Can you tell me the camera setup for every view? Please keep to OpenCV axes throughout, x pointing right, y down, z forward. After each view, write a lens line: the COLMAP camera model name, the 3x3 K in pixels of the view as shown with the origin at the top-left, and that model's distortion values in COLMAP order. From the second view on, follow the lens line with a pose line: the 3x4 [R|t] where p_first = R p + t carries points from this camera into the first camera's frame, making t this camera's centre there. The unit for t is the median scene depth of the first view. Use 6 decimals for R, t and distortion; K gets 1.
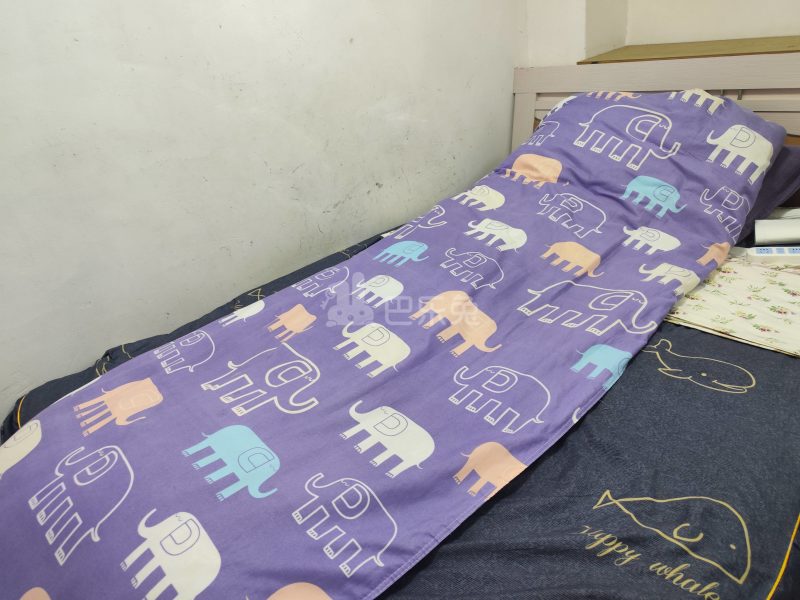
lens RADIAL K [[560.6, 0, 417.6], [0, 560.6, 294.5], [0, 0, 1]] dist [0.034931, -0.005751]
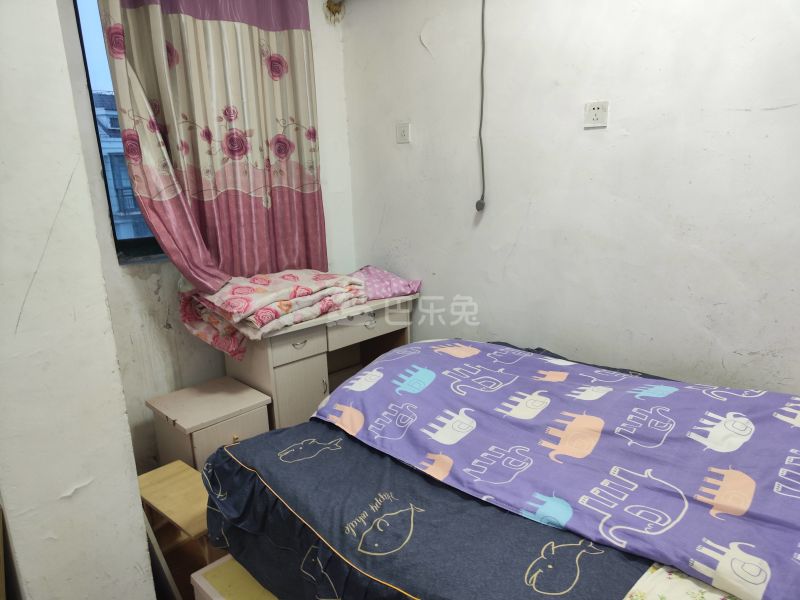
lens RADIAL K [[575.9, 0, 412.5], [0, 575.9, 309.0], [0, 0, 1]] dist [0.032666, -0.006950]
pose [[0.082026, 0.384421, -0.919507, 1.120822], [-0.434812, 0.843982, 0.314058, -0.438238], [0.896778, 0.374052, 0.236379, 0.257347]]
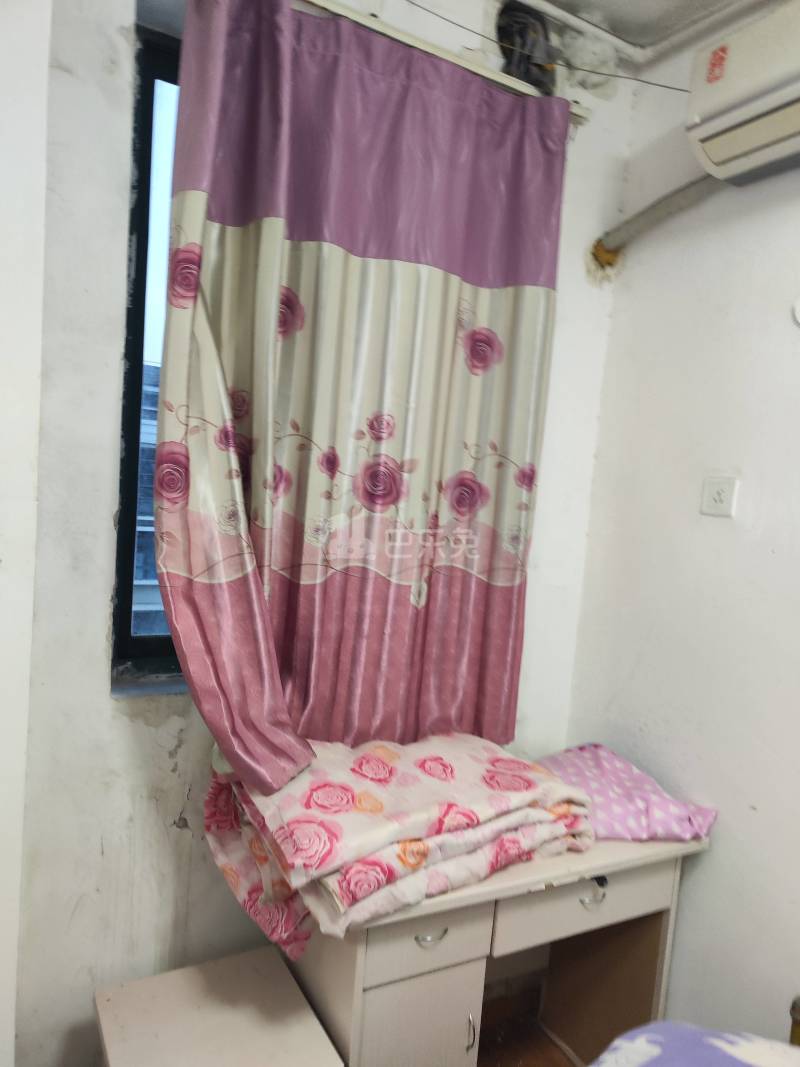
lens RADIAL K [[768.1, 0, 400.0], [0, 768.1, 533.5], [0, 0, 1]] dist [0.032666, -0.006950]
pose [[-0.219991, 0.193970, -0.956023, 0.329253], [-0.487581, 0.826967, 0.279983, -0.351963], [0.844908, 0.527732, -0.087350, 0.166051]]
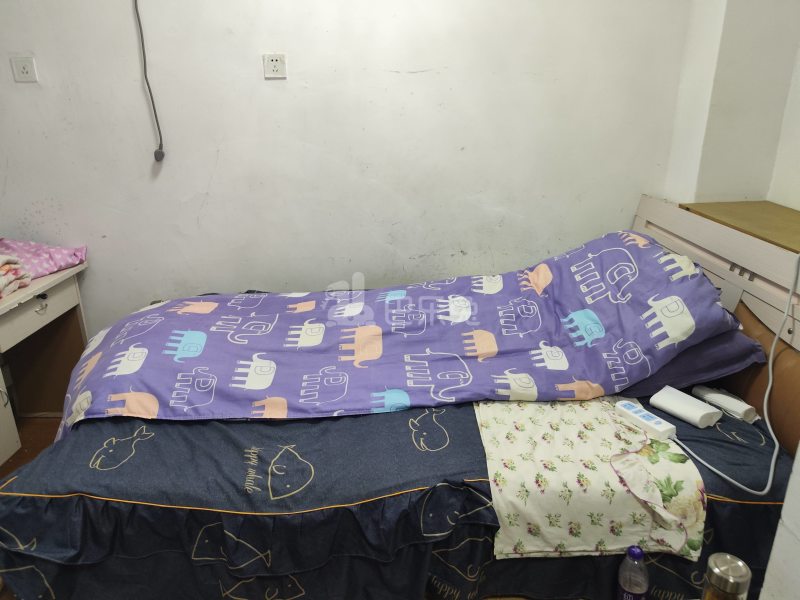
lens RADIAL K [[560.6, 0, 417.6], [0, 560.6, 294.5], [0, 0, 1]] dist [0.034931, -0.005751]
pose [[0.760744, 0.342042, -0.551612, 0.970626], [-0.379861, 0.923749, 0.048919, -0.205666], [0.526284, 0.172321, 0.832665, -0.208101]]
